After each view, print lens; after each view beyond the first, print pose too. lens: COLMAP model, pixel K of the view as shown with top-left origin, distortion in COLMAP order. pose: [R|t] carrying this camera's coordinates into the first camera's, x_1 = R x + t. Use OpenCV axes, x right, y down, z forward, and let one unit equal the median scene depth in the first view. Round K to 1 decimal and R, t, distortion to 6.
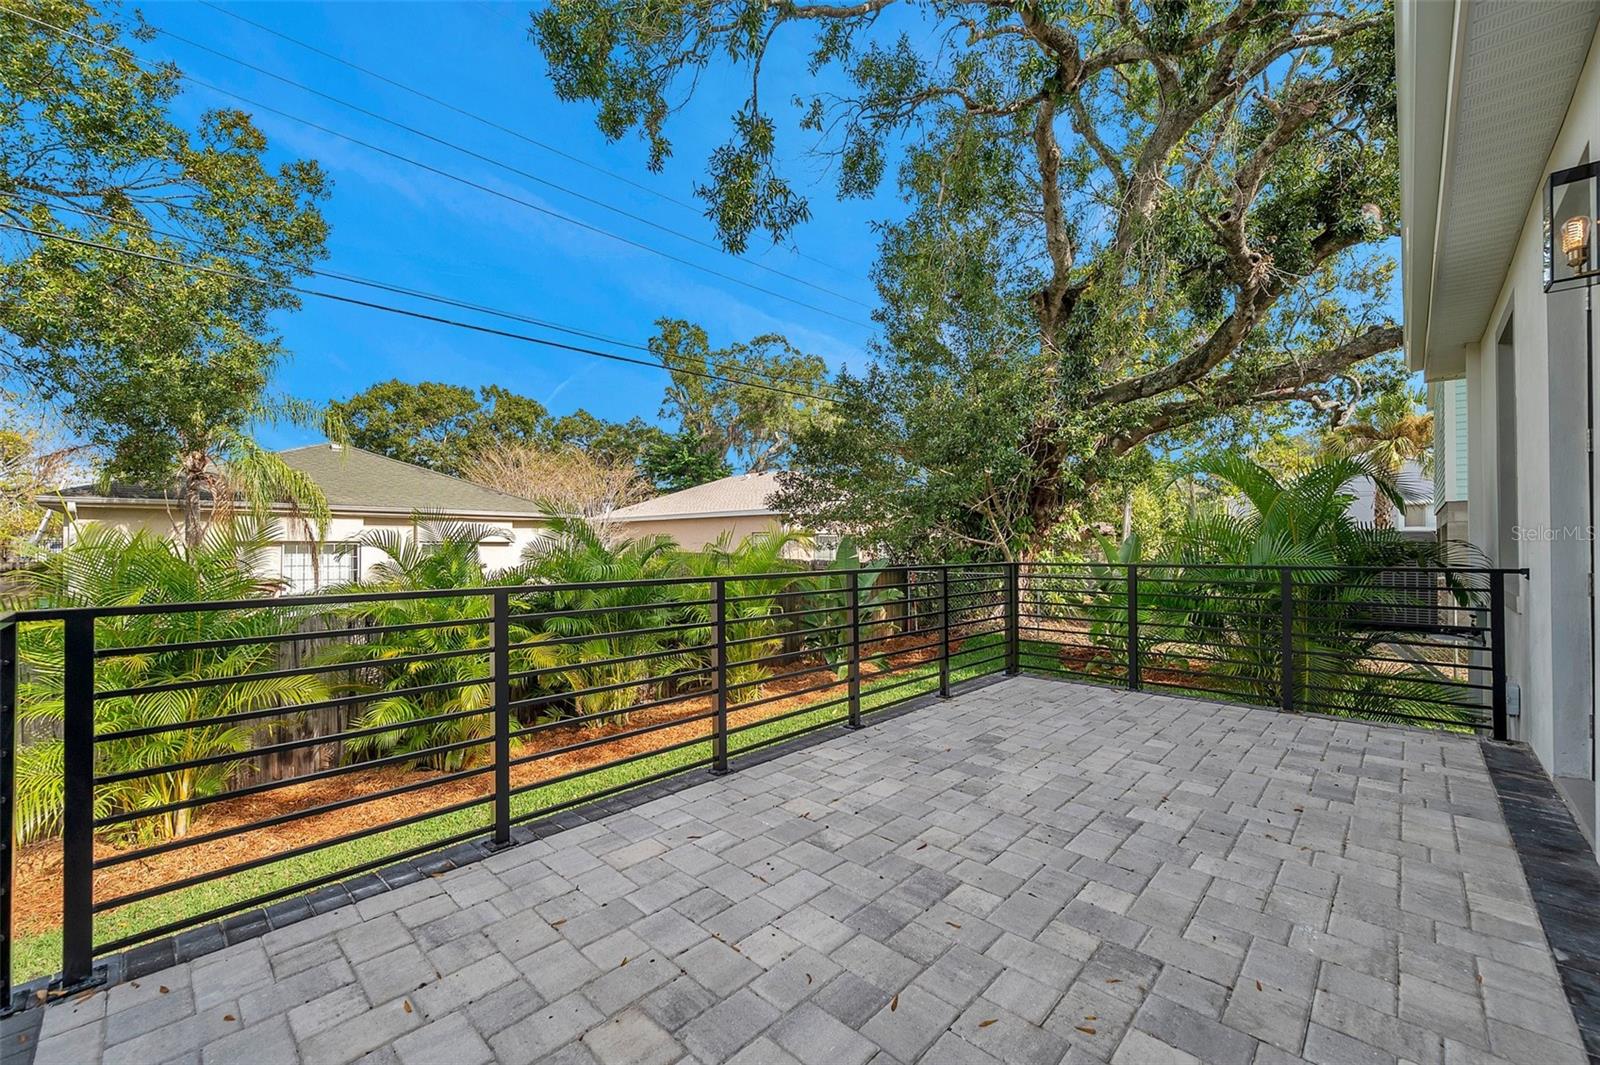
lens RADIAL K [[632.3, 0, 804.8], [0, 632.3, 536.8], [0, 0, 1]] dist [0.002879, 0.000128]
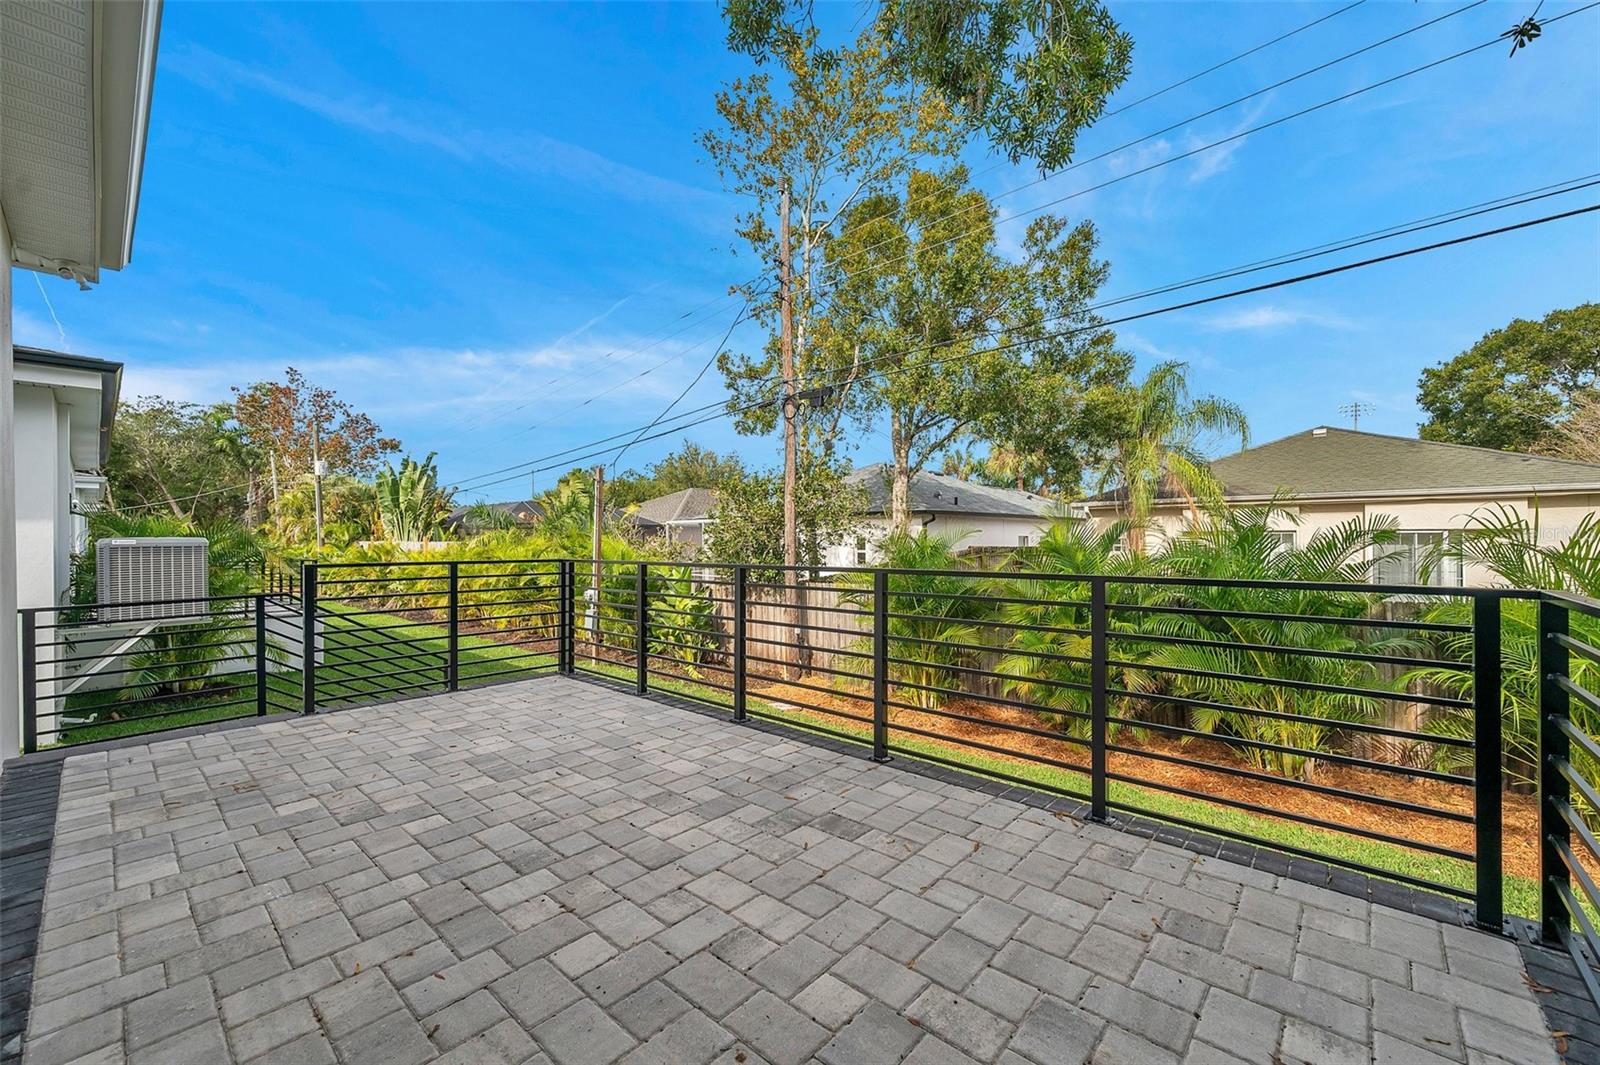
lens RADIAL K [[632.3, 0, 814.9], [0, 632.3, 543.8], [0, 0, 1]] dist [0.002879, 0.000128]
pose [[0.042131, 0.010066, -0.999061, 1.235028], [0.020382, 0.999733, 0.010932, 0.011531], [0.998904, -0.020823, 0.041914, 1.216414]]
